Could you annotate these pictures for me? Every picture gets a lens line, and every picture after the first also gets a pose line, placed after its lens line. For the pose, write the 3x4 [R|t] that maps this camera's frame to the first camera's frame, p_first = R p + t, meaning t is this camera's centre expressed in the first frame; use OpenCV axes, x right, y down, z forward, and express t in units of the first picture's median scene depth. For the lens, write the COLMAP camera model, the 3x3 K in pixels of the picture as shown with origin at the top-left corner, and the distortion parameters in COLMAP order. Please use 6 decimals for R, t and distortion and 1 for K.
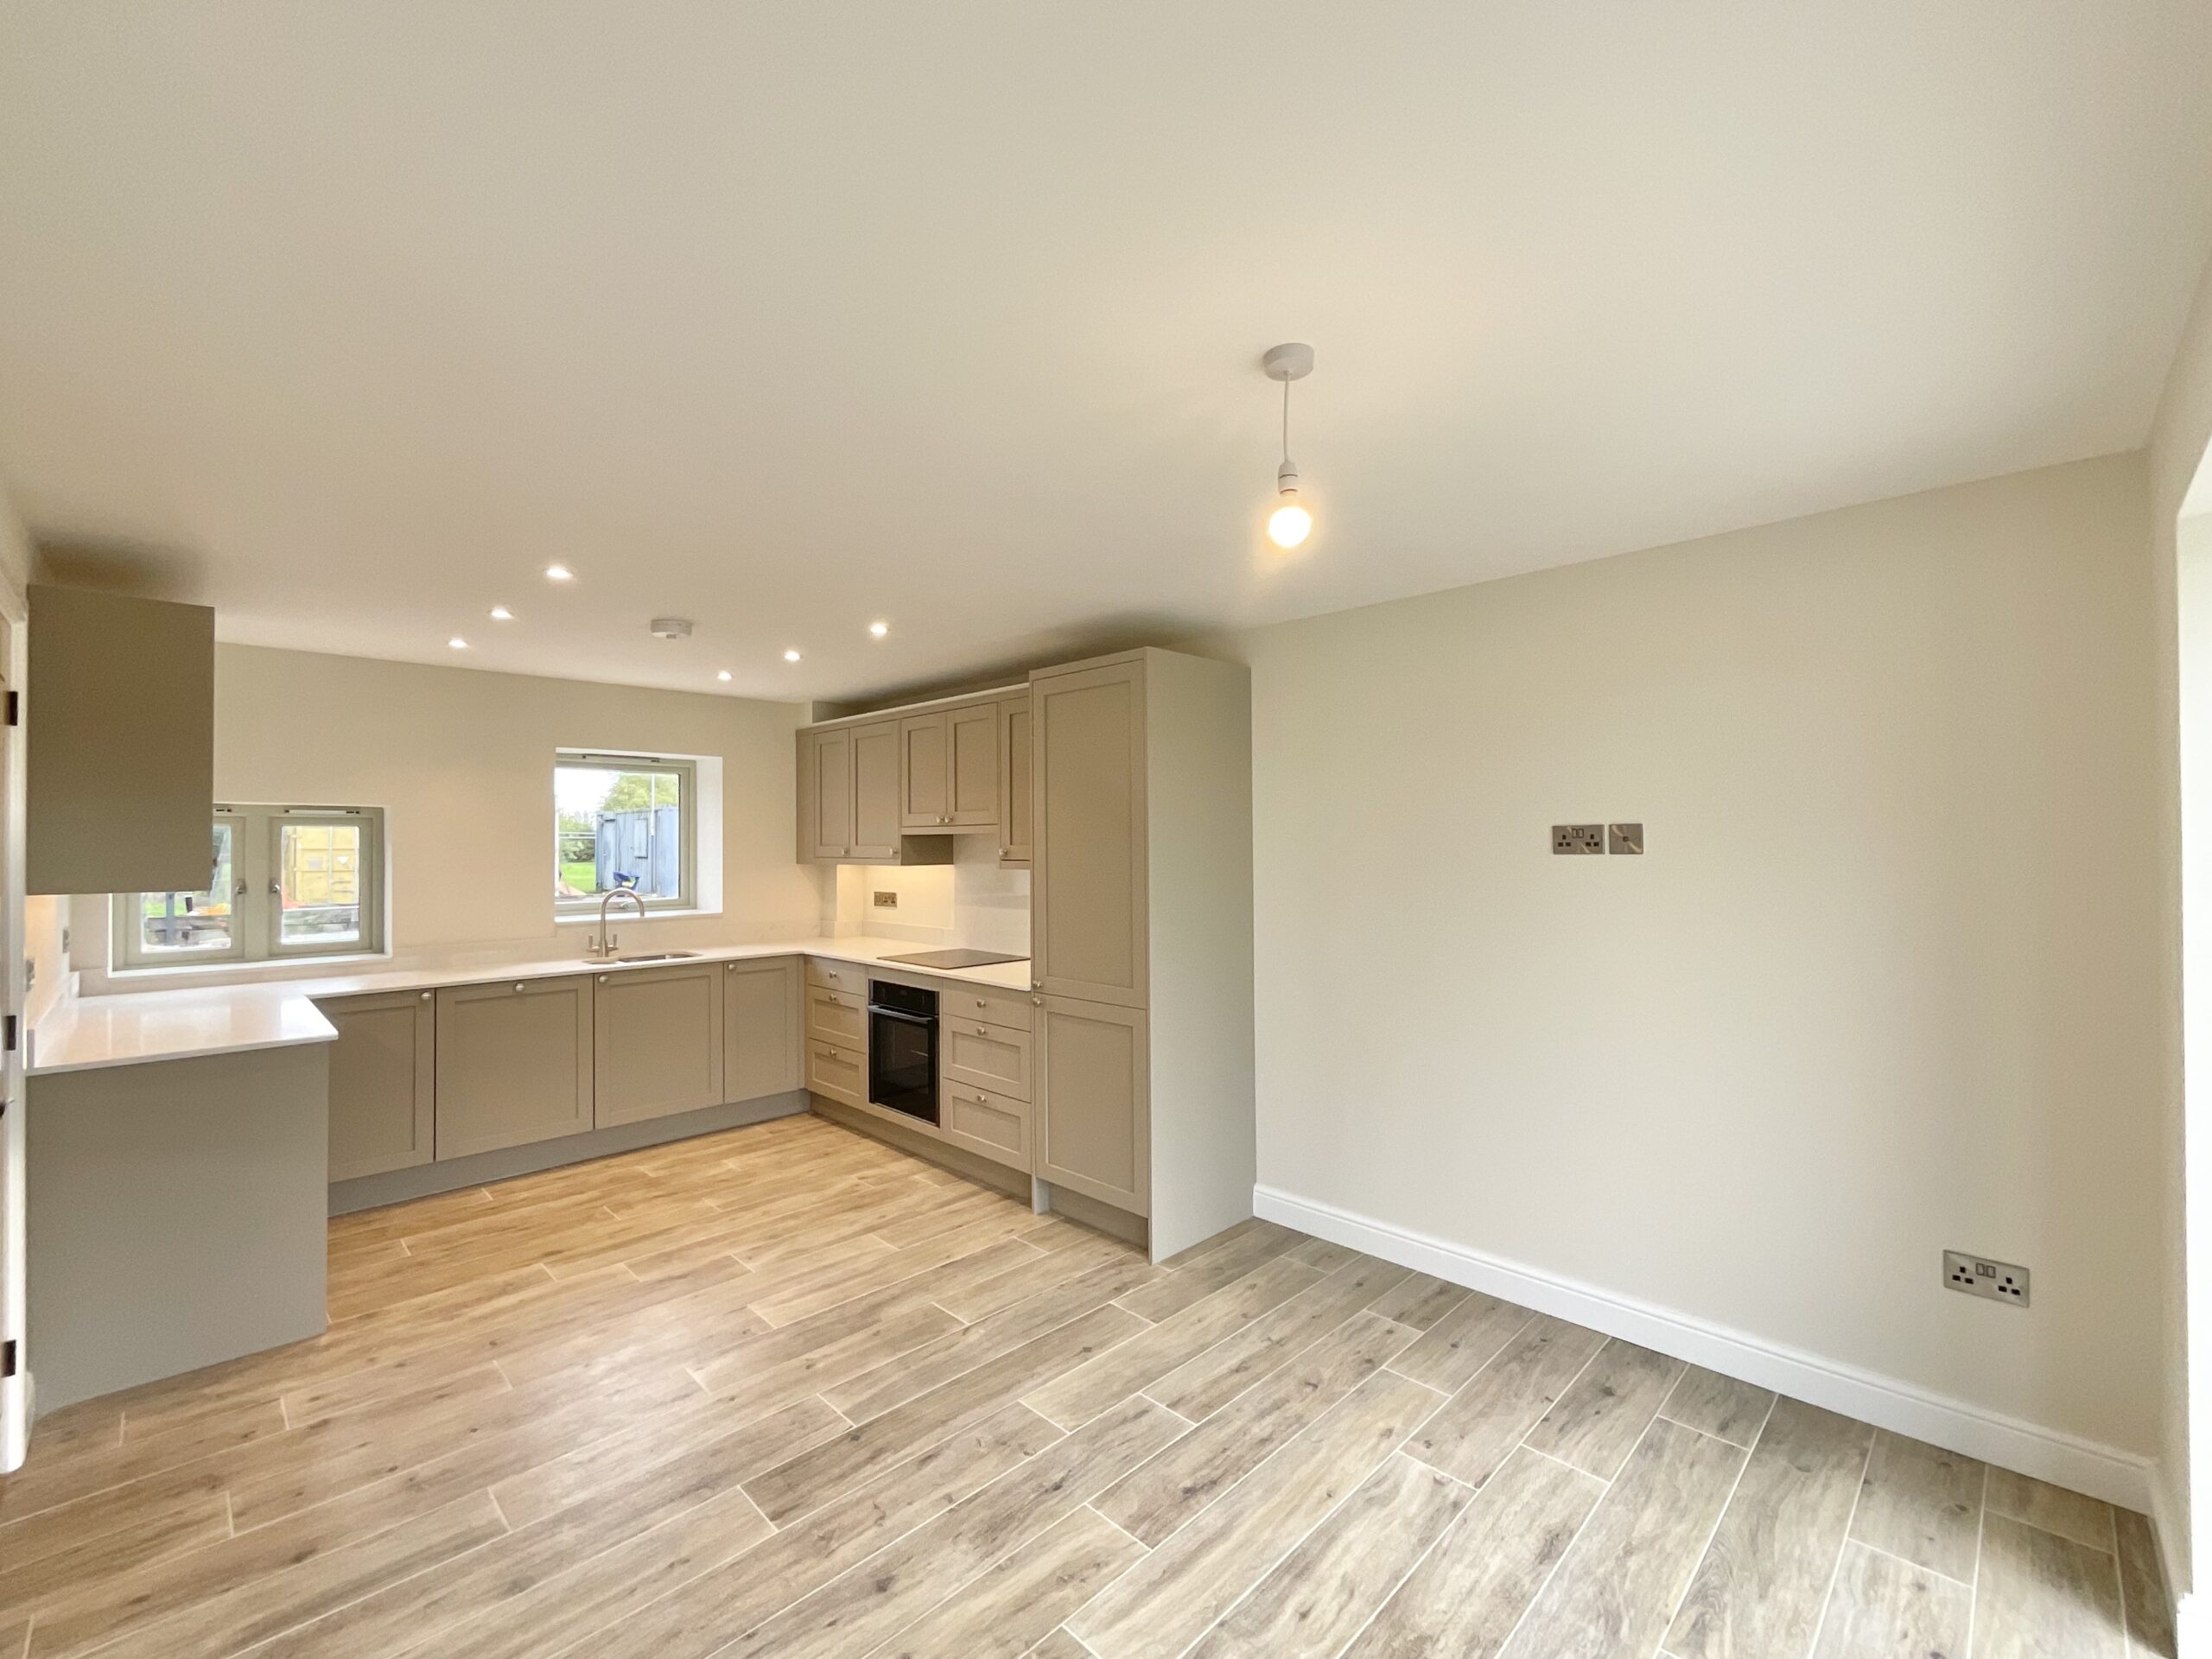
lens RADIAL K [[942.3, 0, 1106.0], [0, 942.3, 829.5], [0, 0, 1]] dist [-0.000768, 0.000239]
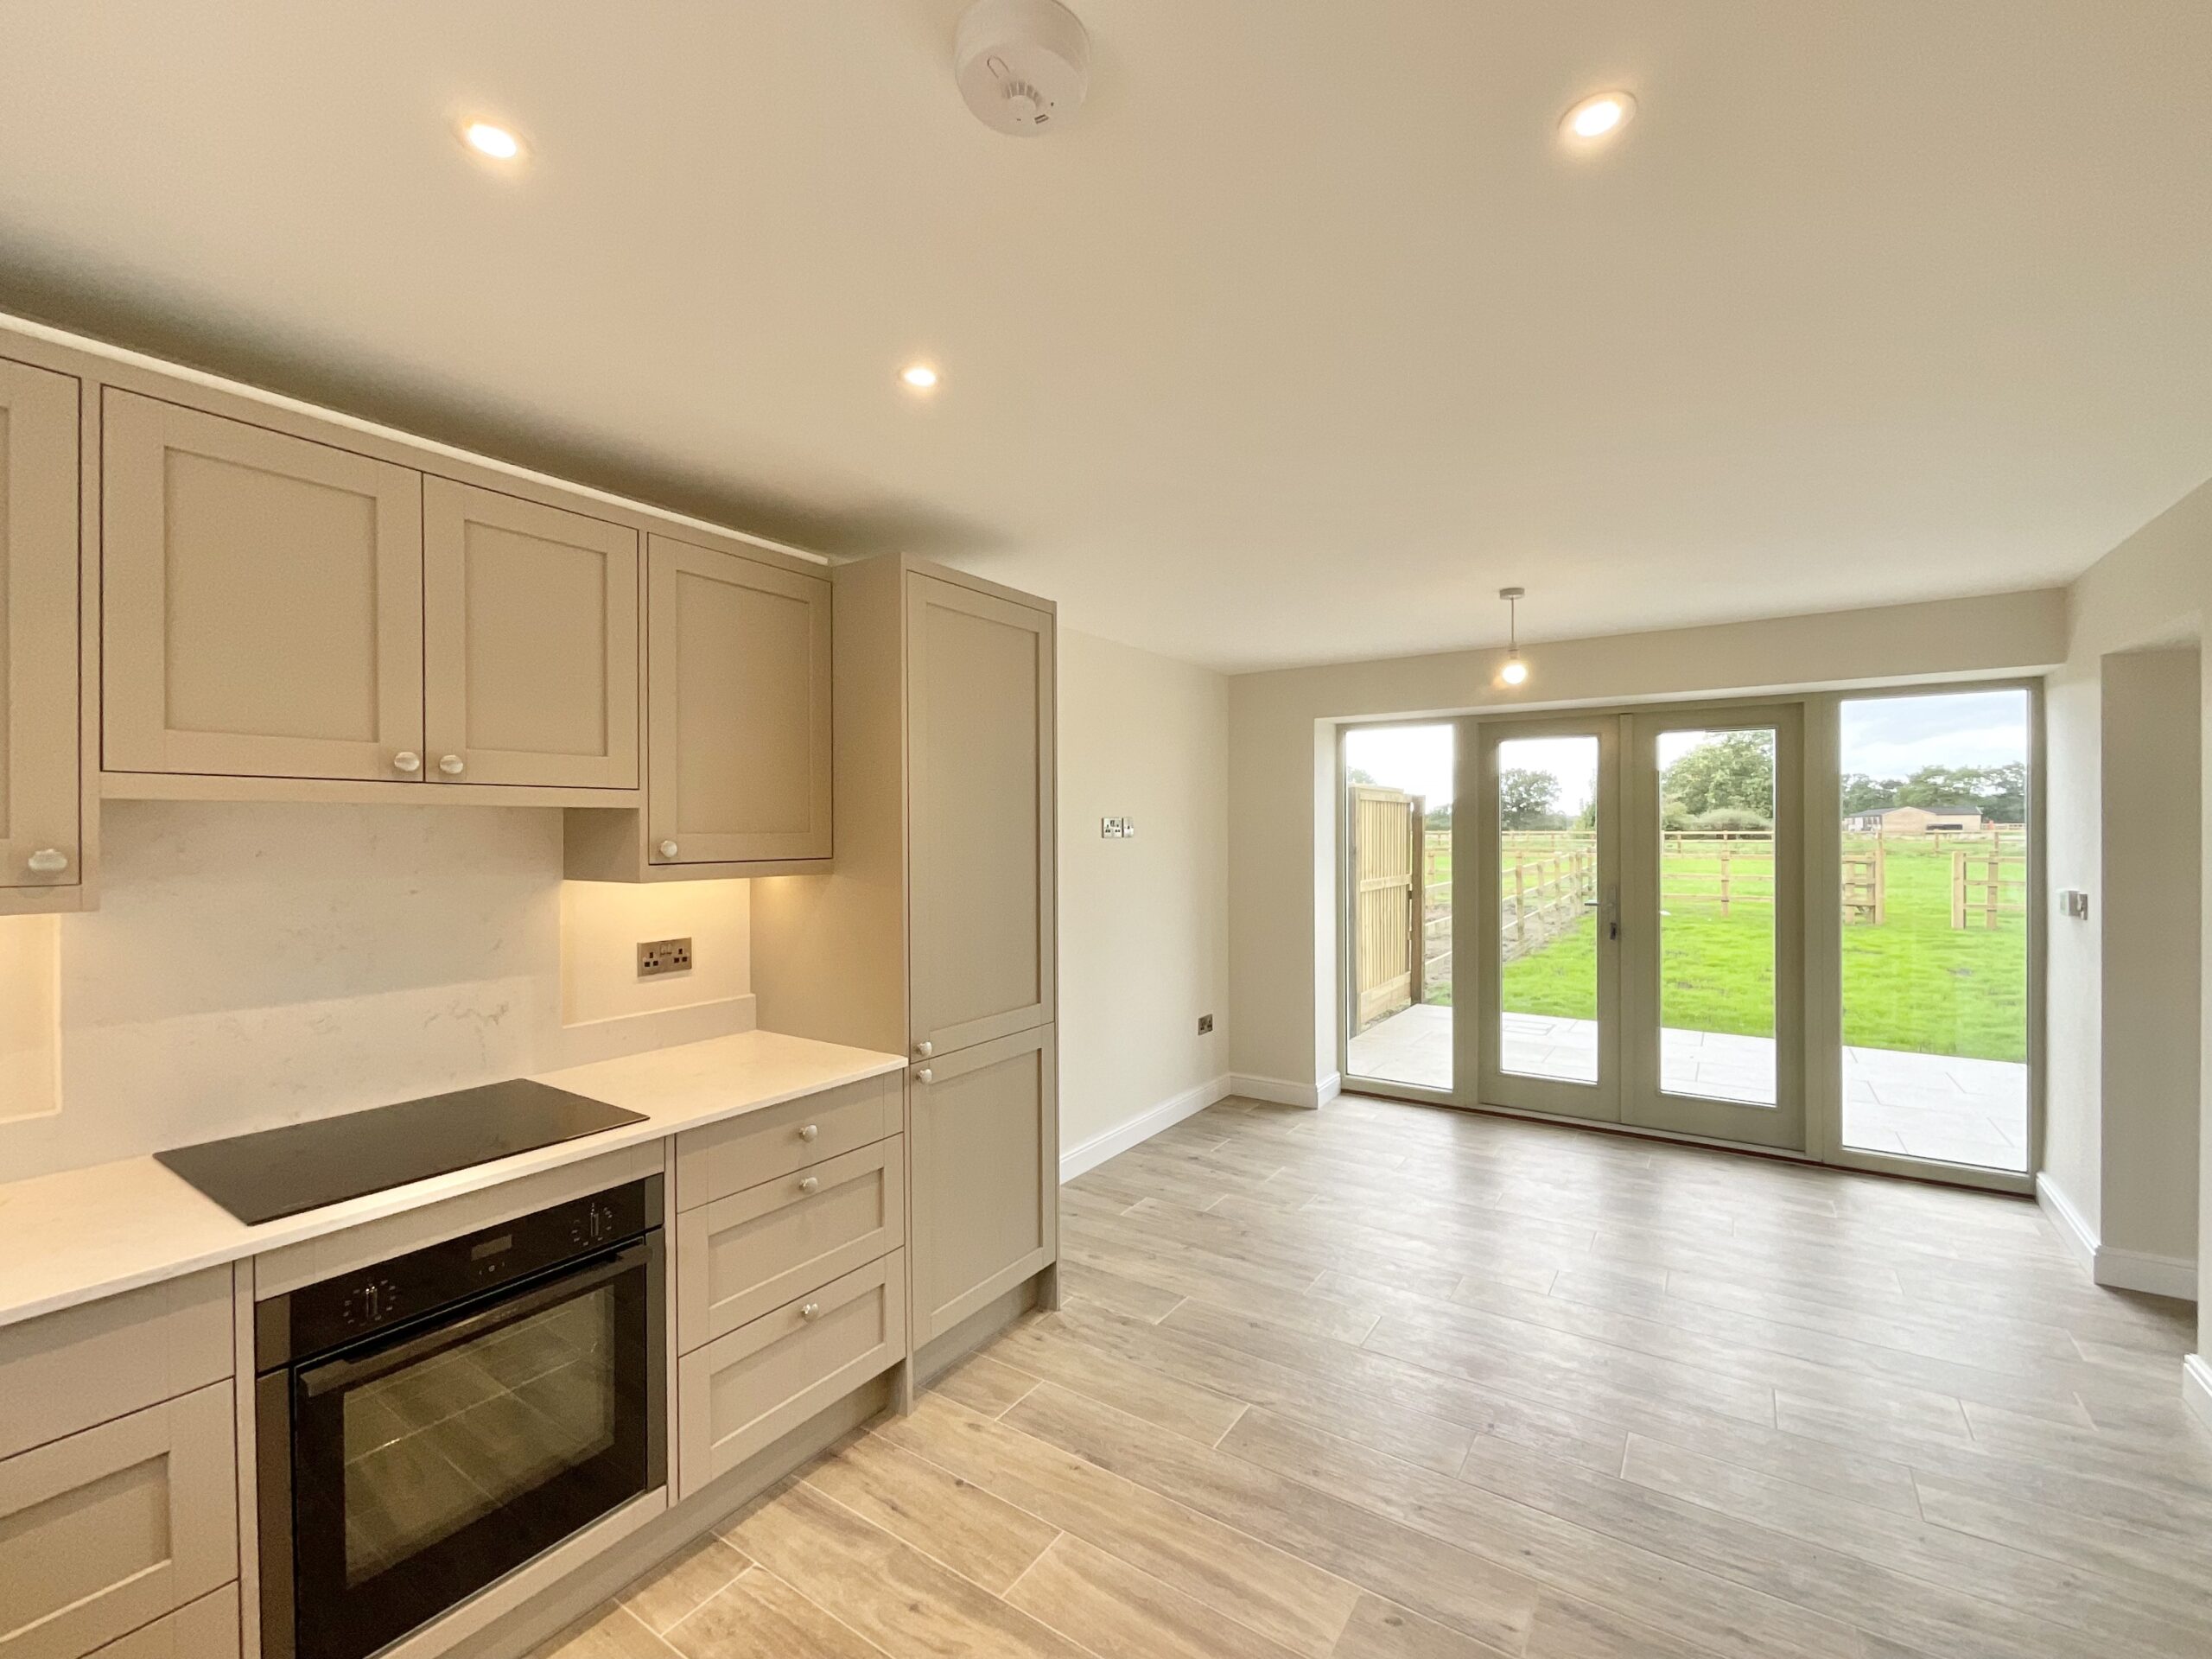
lens RADIAL K [[942.3, 0, 1106.0], [0, 942.3, 829.5], [0, 0, 1]] dist [-0.000768, 0.000239]
pose [[-0.201151, 0.008784, 0.979521, -0.599815], [-0.007036, 0.999921, -0.010412, 0.017219], [-0.979535, -0.008987, -0.201074, 0.827869]]
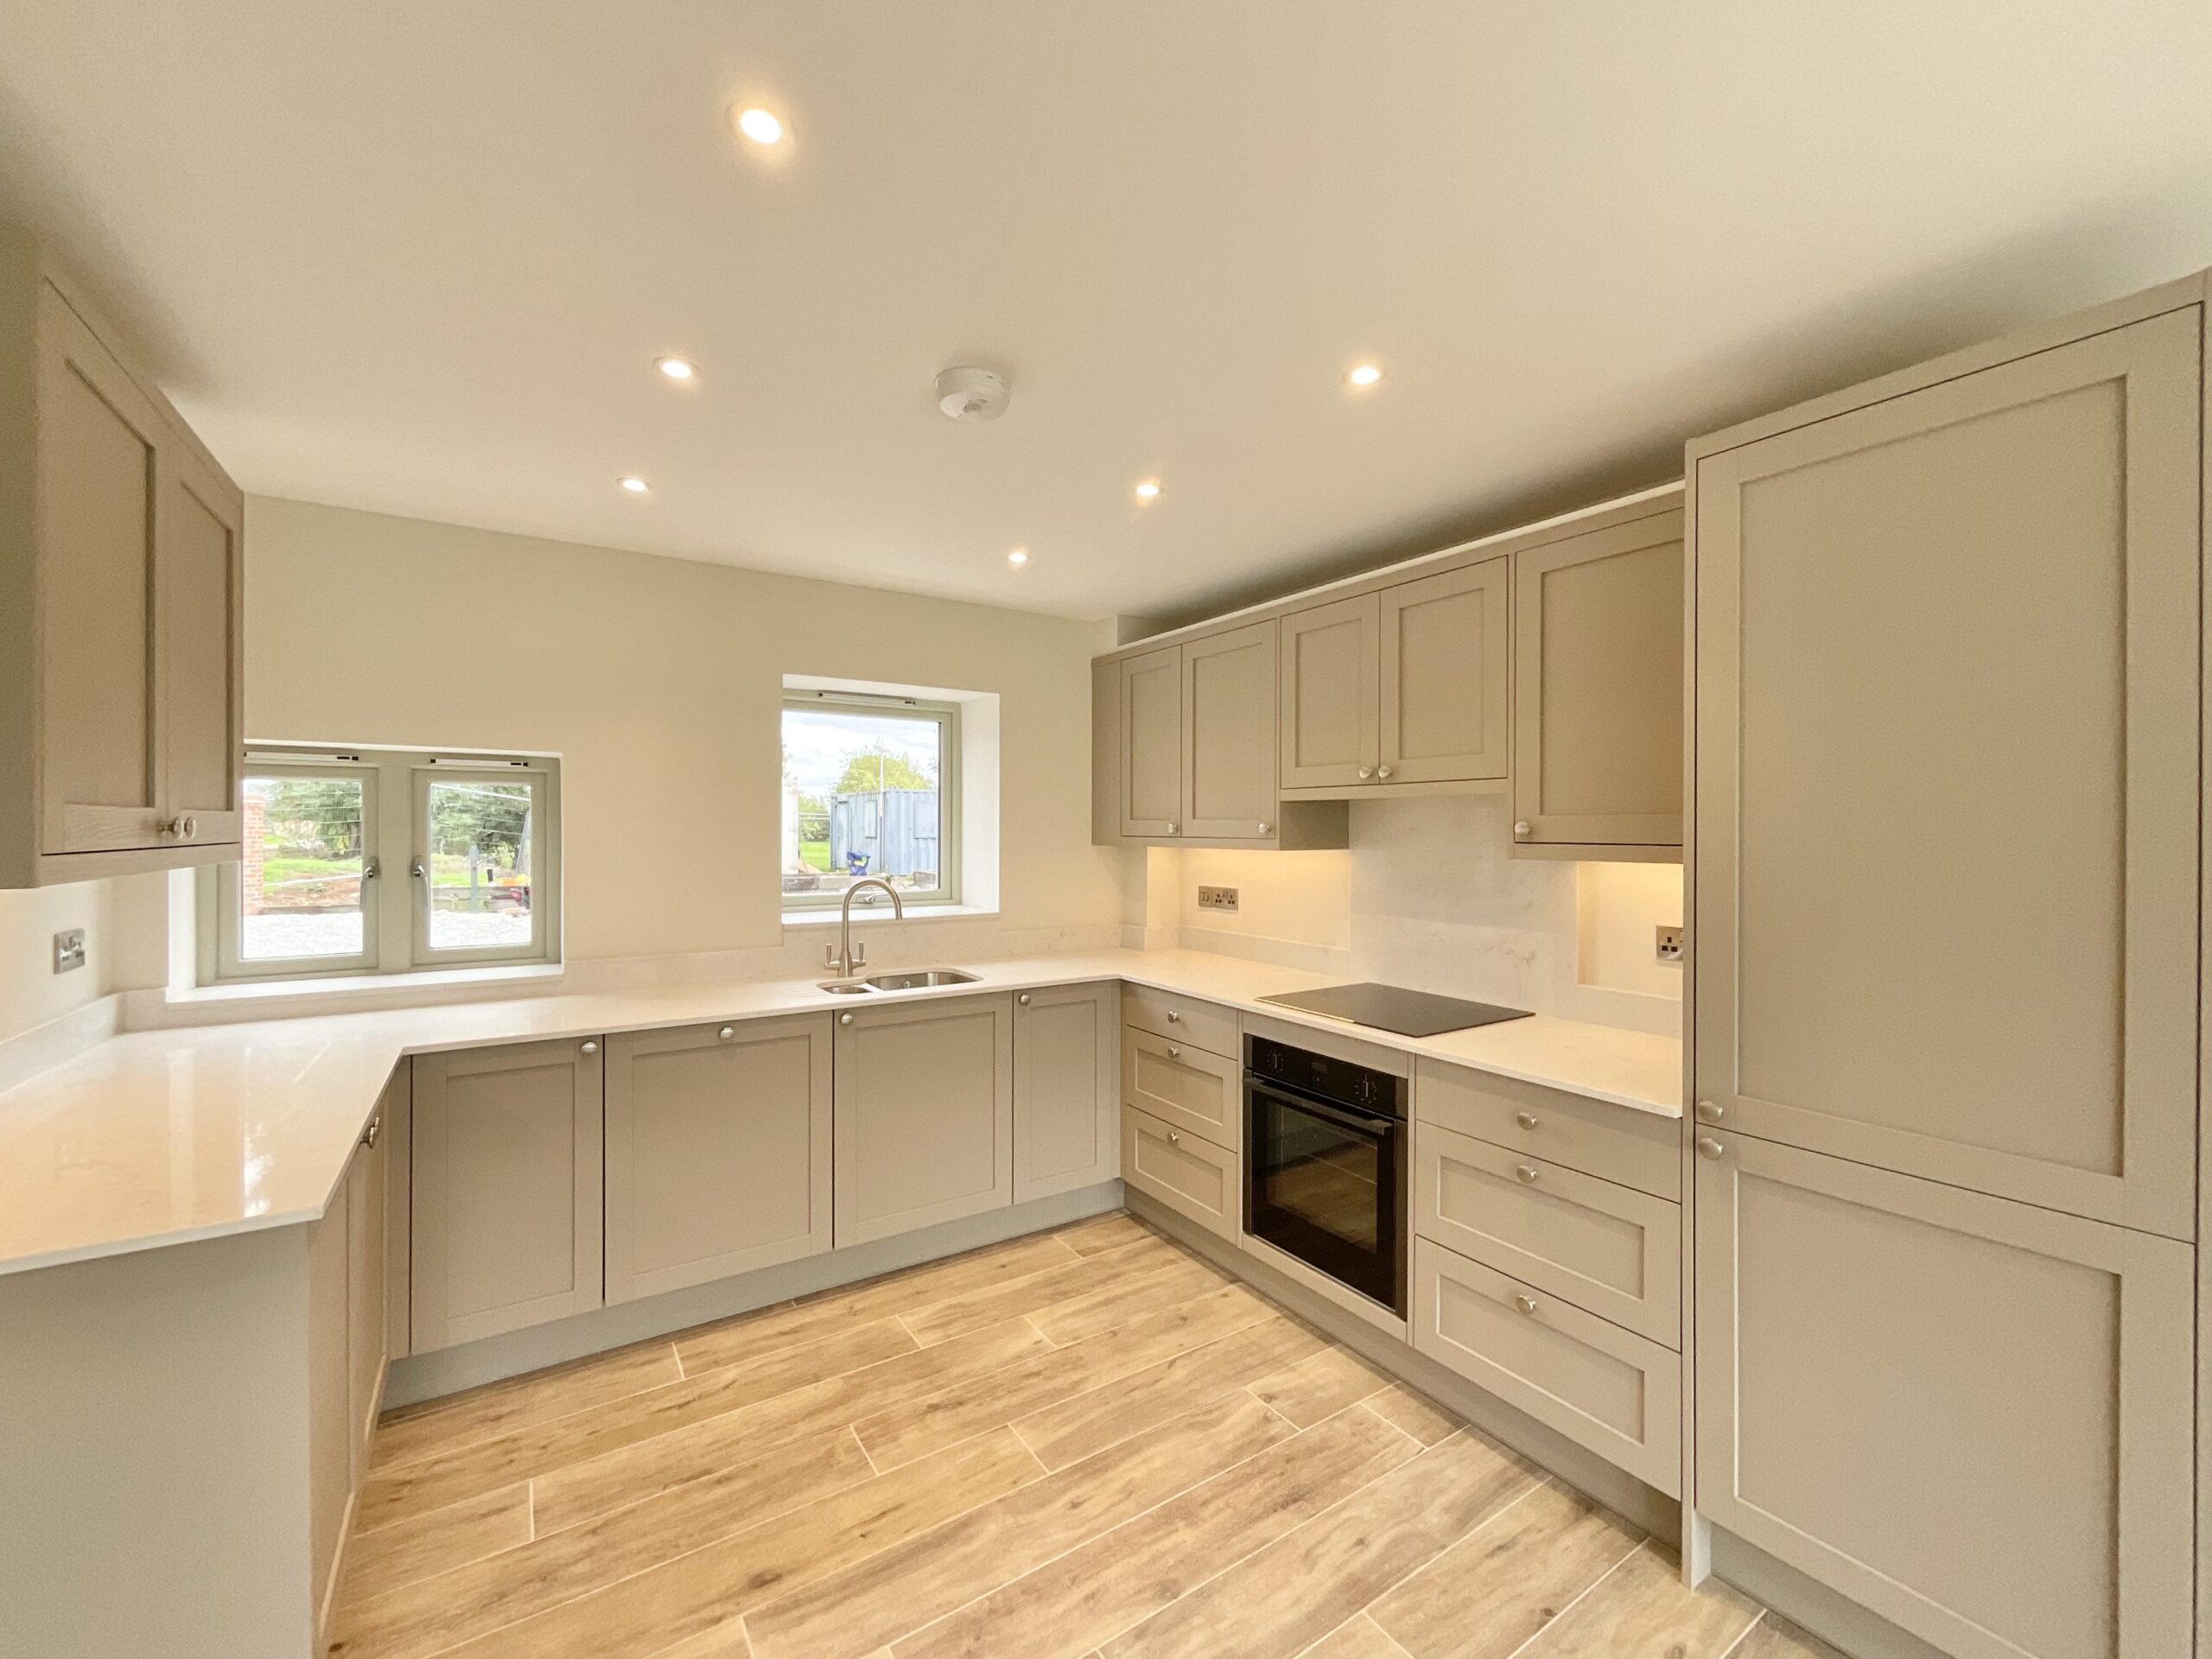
lens RADIAL K [[896.2, 0, 1106.0], [0, 896.2, 829.5], [0, 0, 1]] dist [-0.001026, -0.000100]
pose [[0.980592, 0.009035, -0.195852, -0.231279], [-0.006027, 0.999855, 0.015950, 0.017054], [0.195968, -0.014460, 0.980504, 0.417553]]
